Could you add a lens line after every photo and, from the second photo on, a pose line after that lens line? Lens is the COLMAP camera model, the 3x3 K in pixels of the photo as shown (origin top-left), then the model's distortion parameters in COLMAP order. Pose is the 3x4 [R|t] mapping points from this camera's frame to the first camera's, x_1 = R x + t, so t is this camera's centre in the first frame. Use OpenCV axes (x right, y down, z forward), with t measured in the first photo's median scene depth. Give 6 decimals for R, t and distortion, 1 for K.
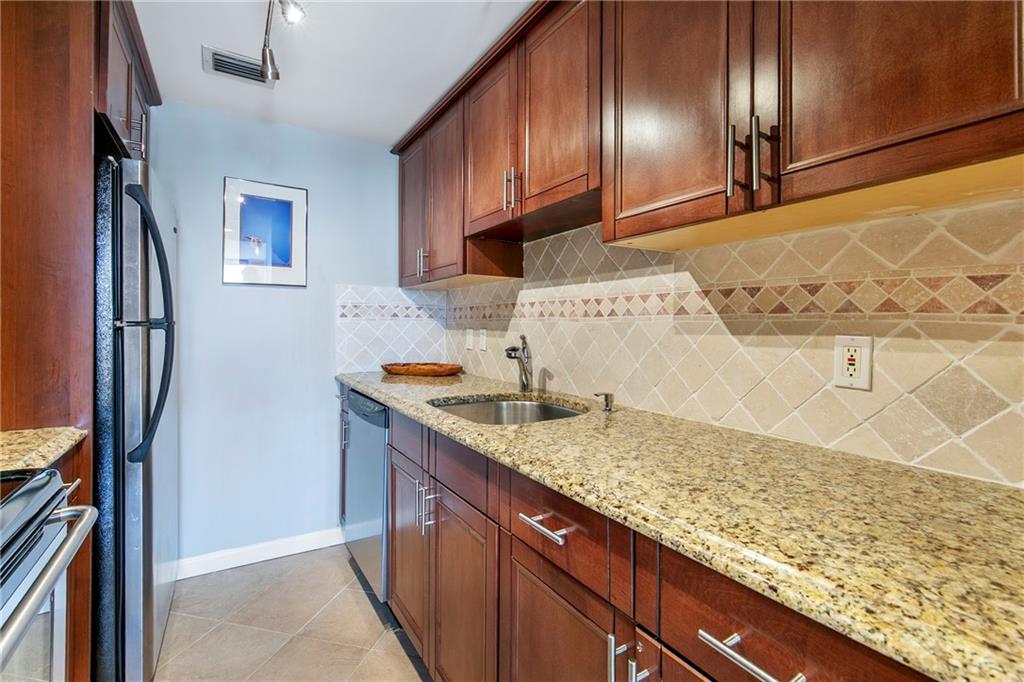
lens RADIAL K [[461.3, 0, 519.3], [0, 461.3, 323.6], [0, 0, 1]] dist [0.008631, -0.001960]
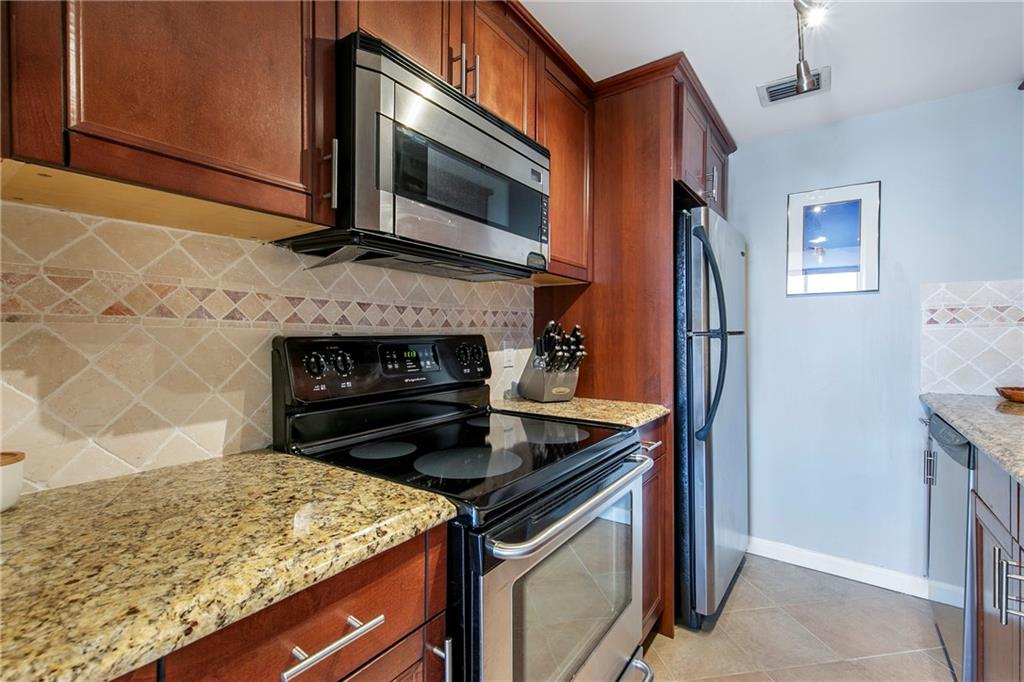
lens RADIAL K [[461.3, 0, 522.7], [0, 461.3, 339.8], [0, 0, 1]] dist [0.008631, -0.001960]
pose [[0.392311, 0.004086, -0.919824, 0.160478], [0.008785, 0.999928, 0.008188, 0.001905], [0.919791, -0.011293, 0.392247, 0.034078]]
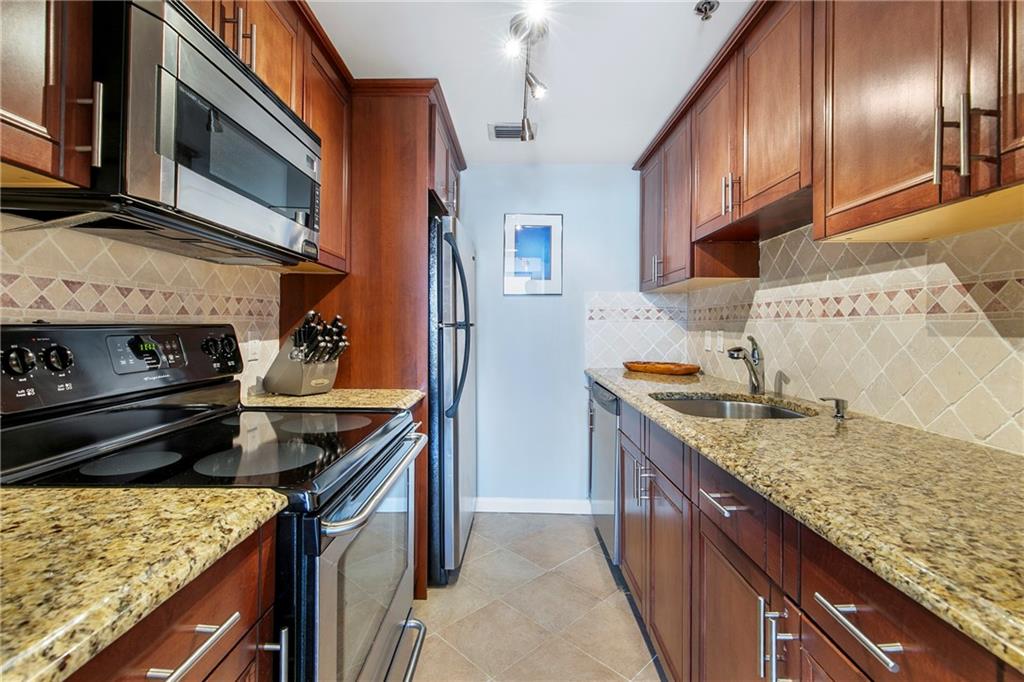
lens RADIAL K [[461.3, 0, 526.3], [0, 461.3, 324.1], [0, 0, 1]] dist [0.008631, -0.001960]
pose [[0.854011, -0.003886, -0.520240, 0.154000], [0.001810, 0.999988, -0.004498, 0.003410], [0.520251, 0.002899, 0.854008, -0.138124]]
